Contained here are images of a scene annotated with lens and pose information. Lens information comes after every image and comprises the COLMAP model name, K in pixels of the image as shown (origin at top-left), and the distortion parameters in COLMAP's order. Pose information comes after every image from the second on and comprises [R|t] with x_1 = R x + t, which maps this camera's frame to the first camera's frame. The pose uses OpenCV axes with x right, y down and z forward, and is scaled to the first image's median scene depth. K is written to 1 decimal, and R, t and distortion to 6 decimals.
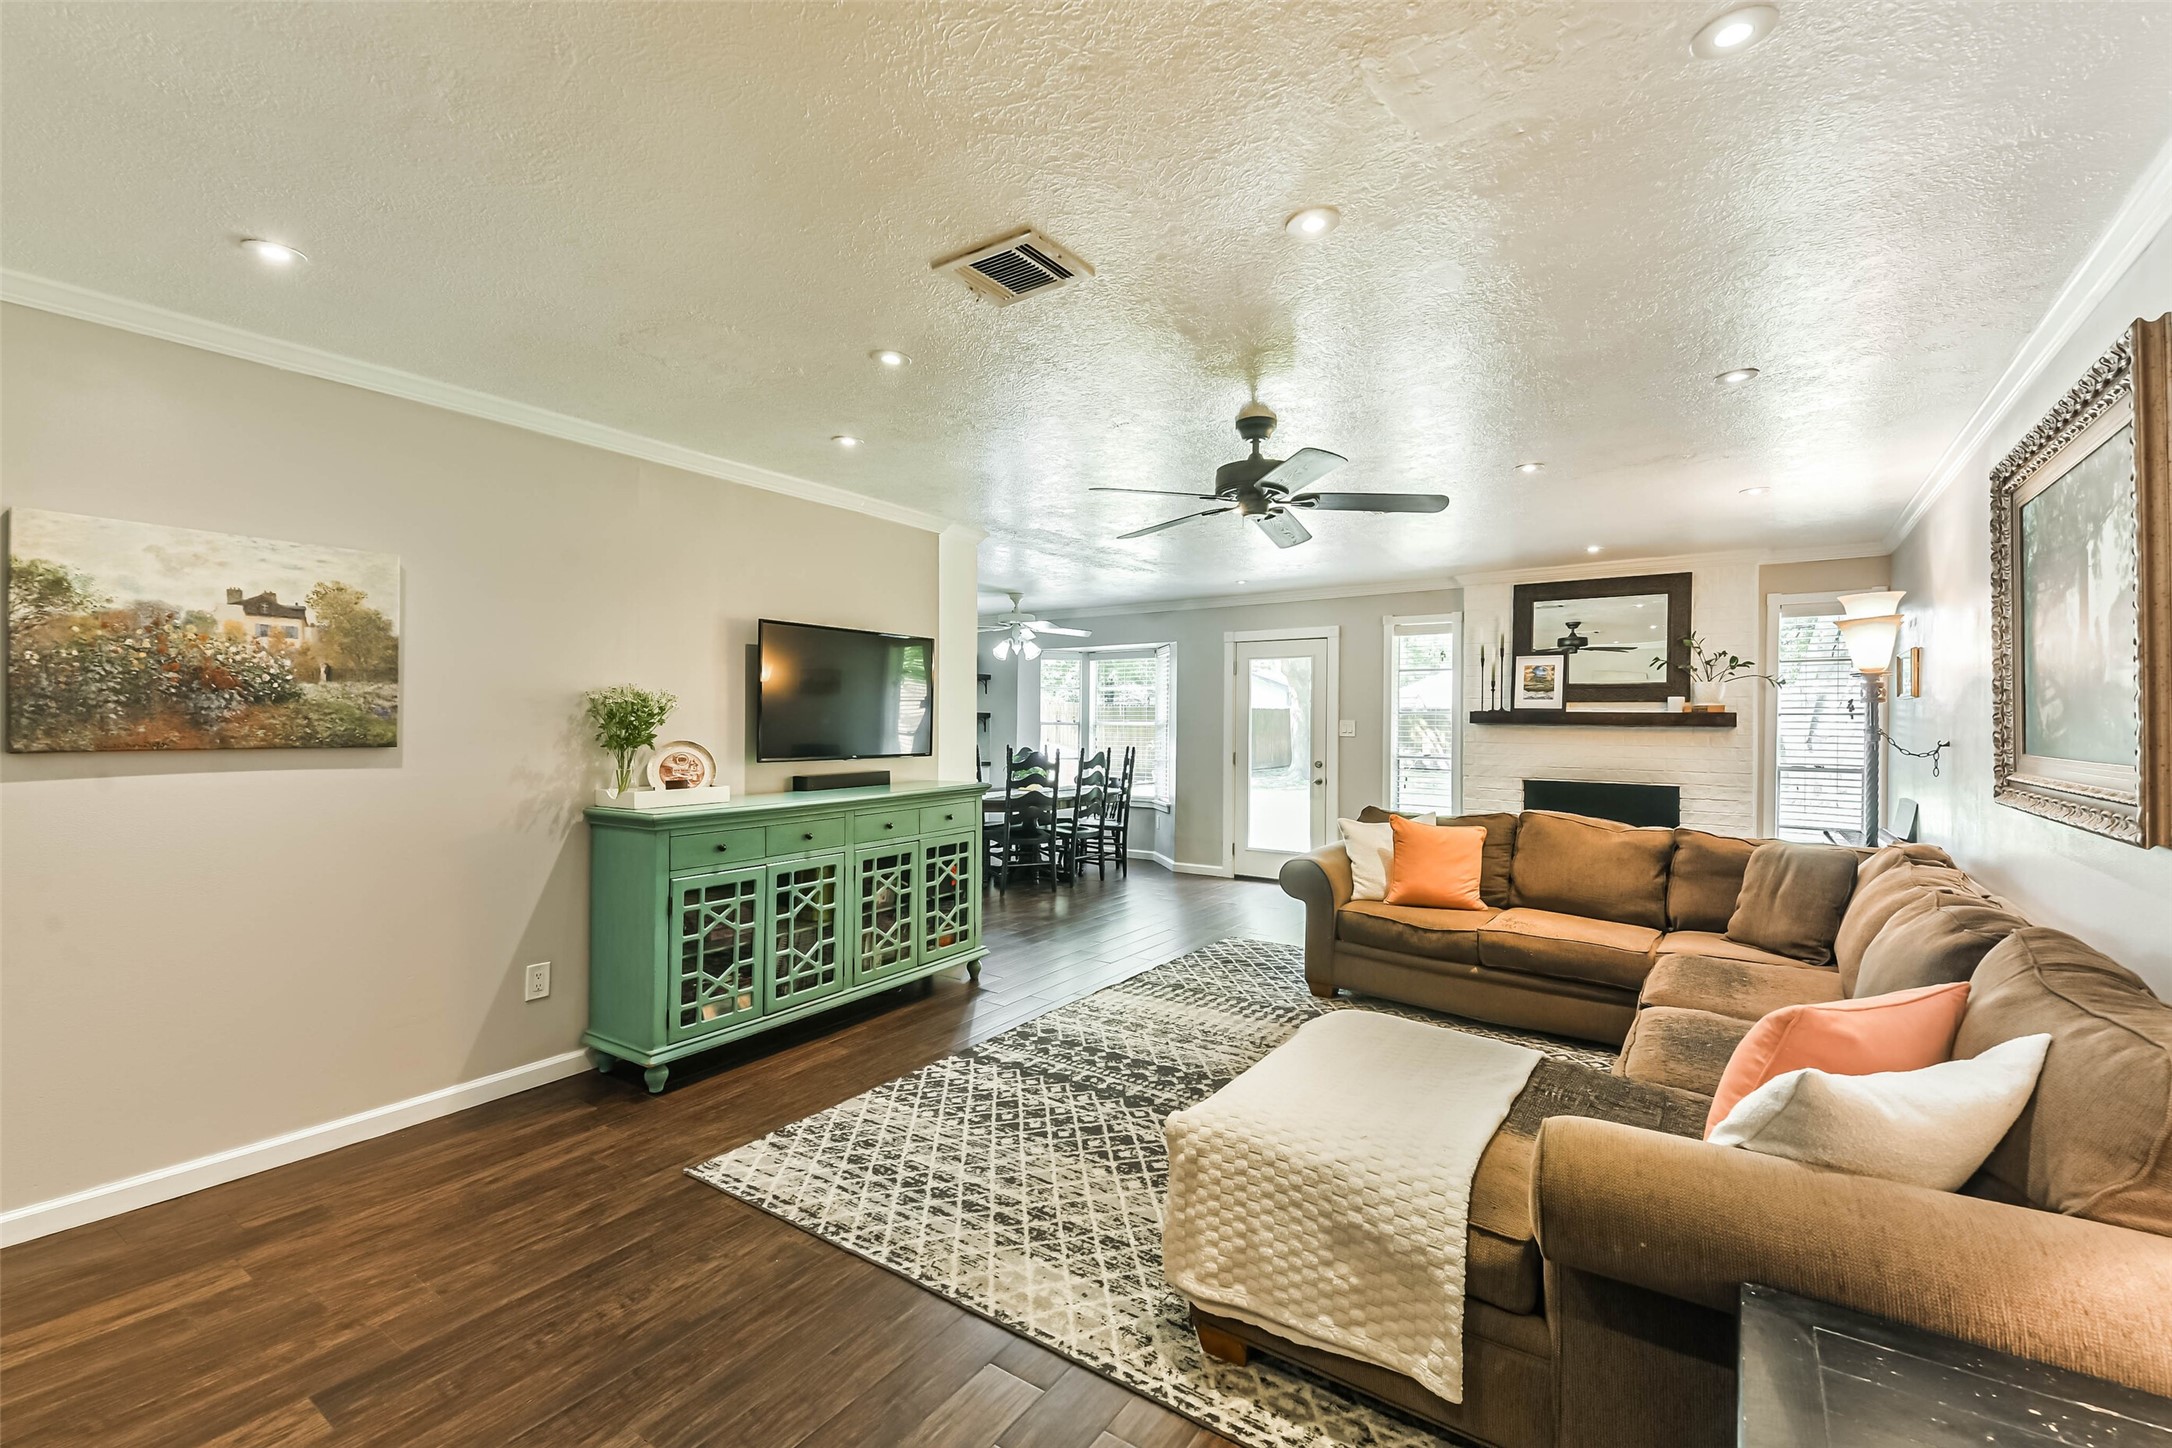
lens RADIAL K [[939.1, 0, 1086.8], [0, 939.1, 726.0], [0, 0, 1]] dist [0.035692, 0.000180]
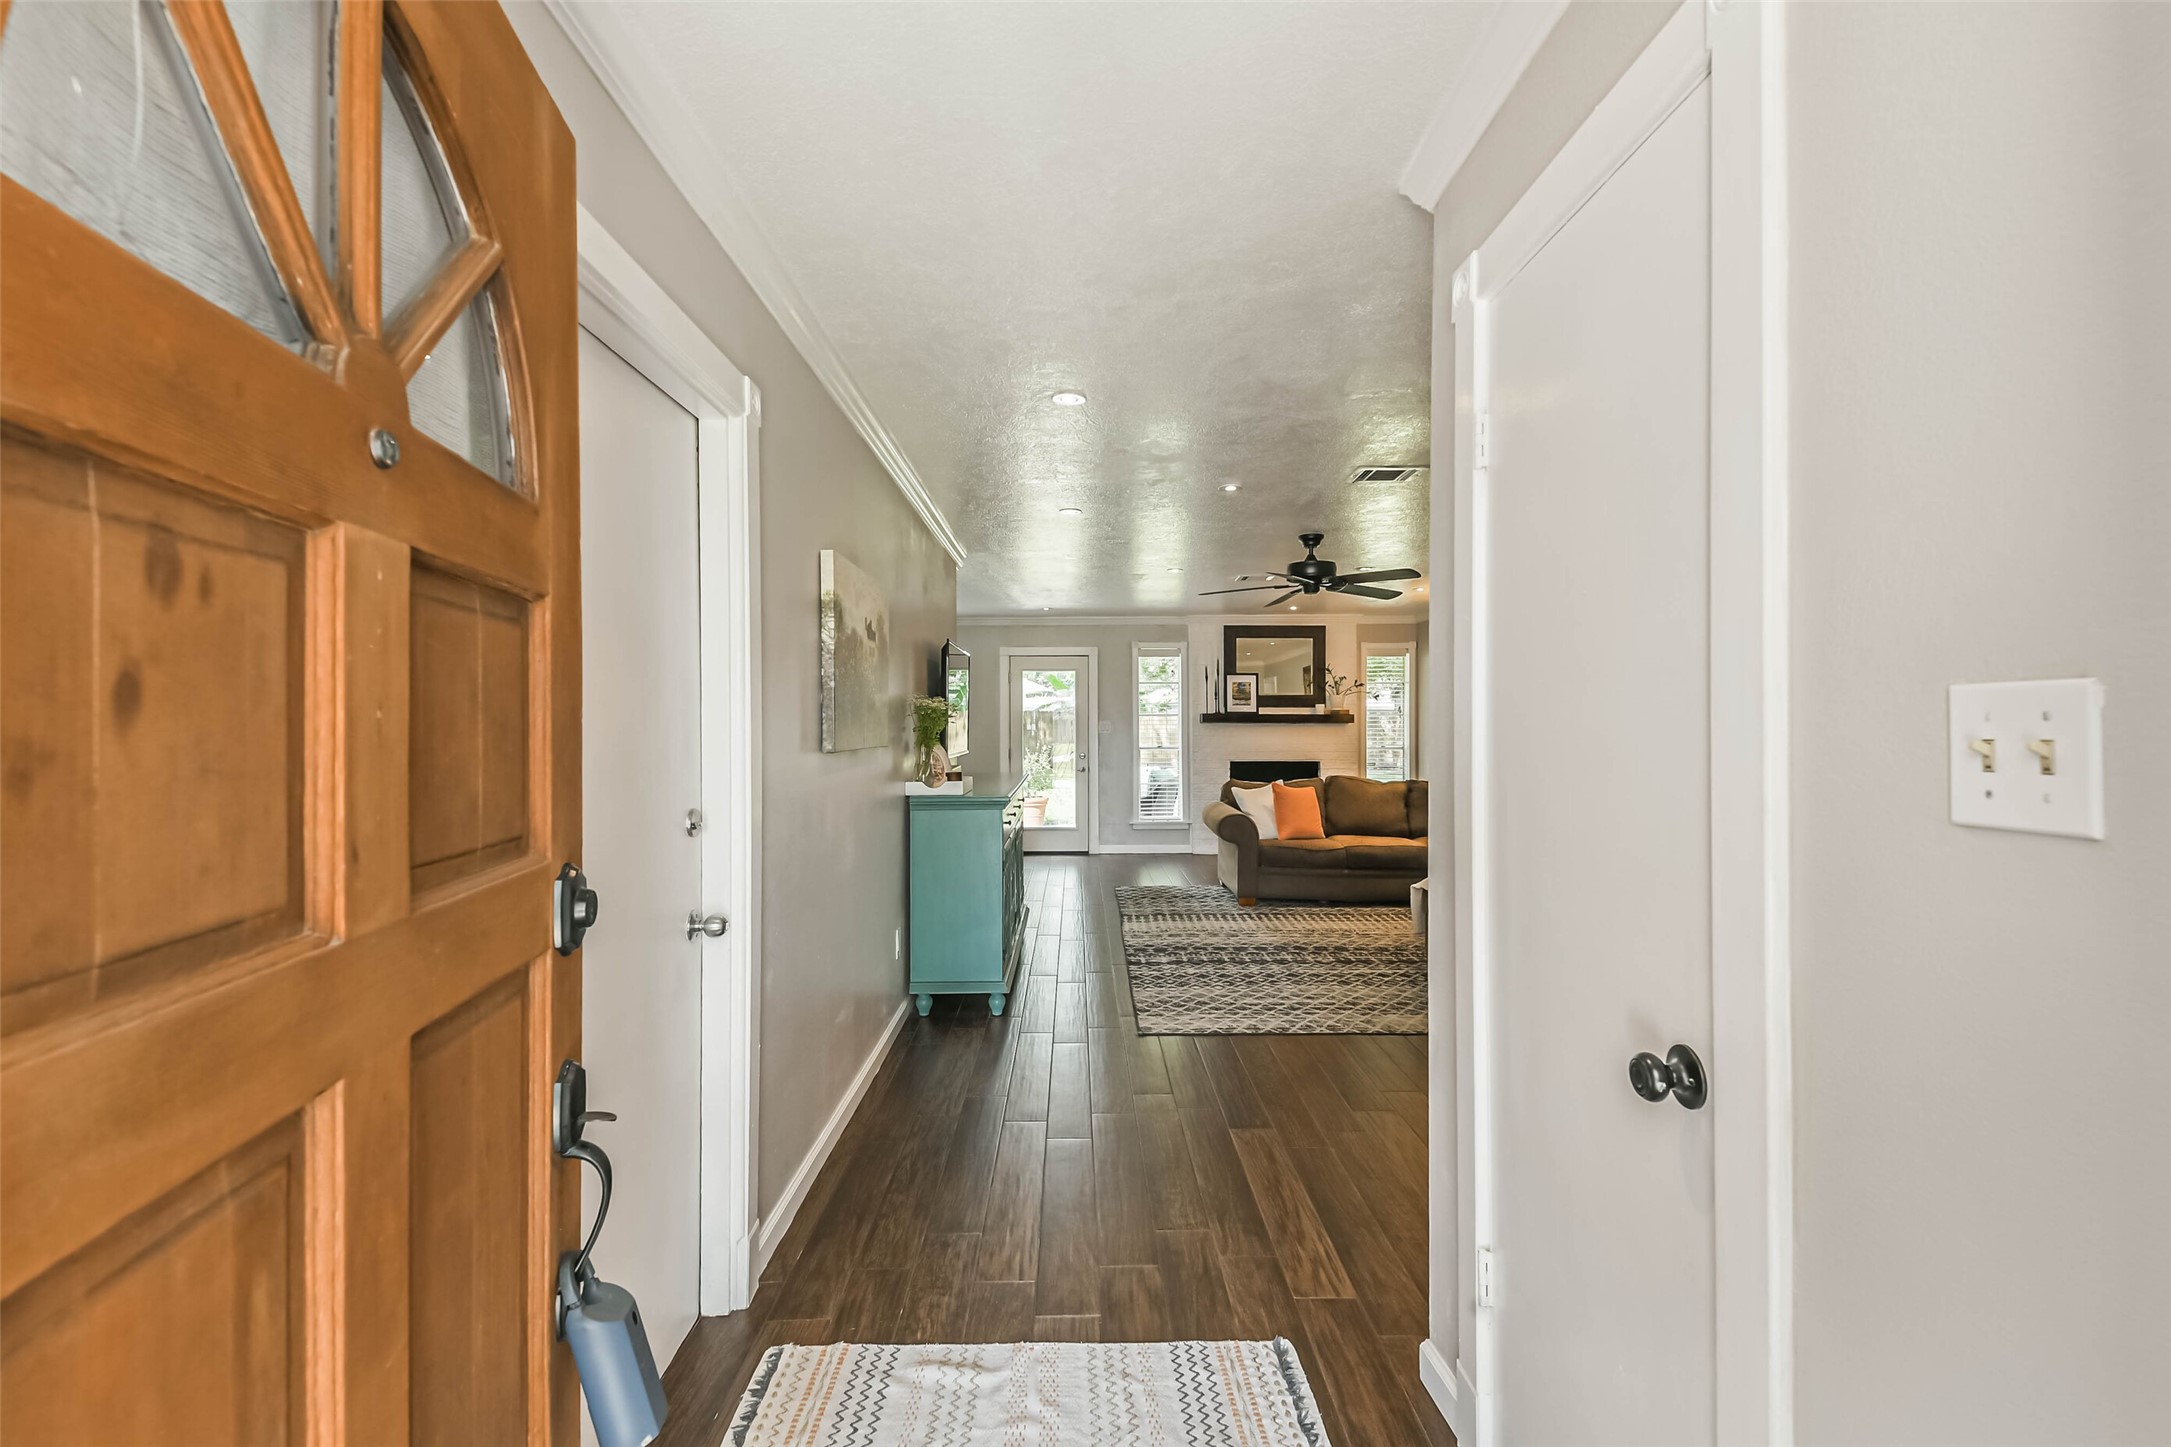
lens RADIAL K [[938.6, 0, 1103.6], [0, 938.6, 719.3], [0, 0, 1]] dist [0.035692, 0.000180]
pose [[0.824877, -0.009887, 0.565225, -0.848515], [0.010228, 0.999944, 0.002565, -0.020022], [-0.565219, 0.003665, 0.824933, -0.125021]]
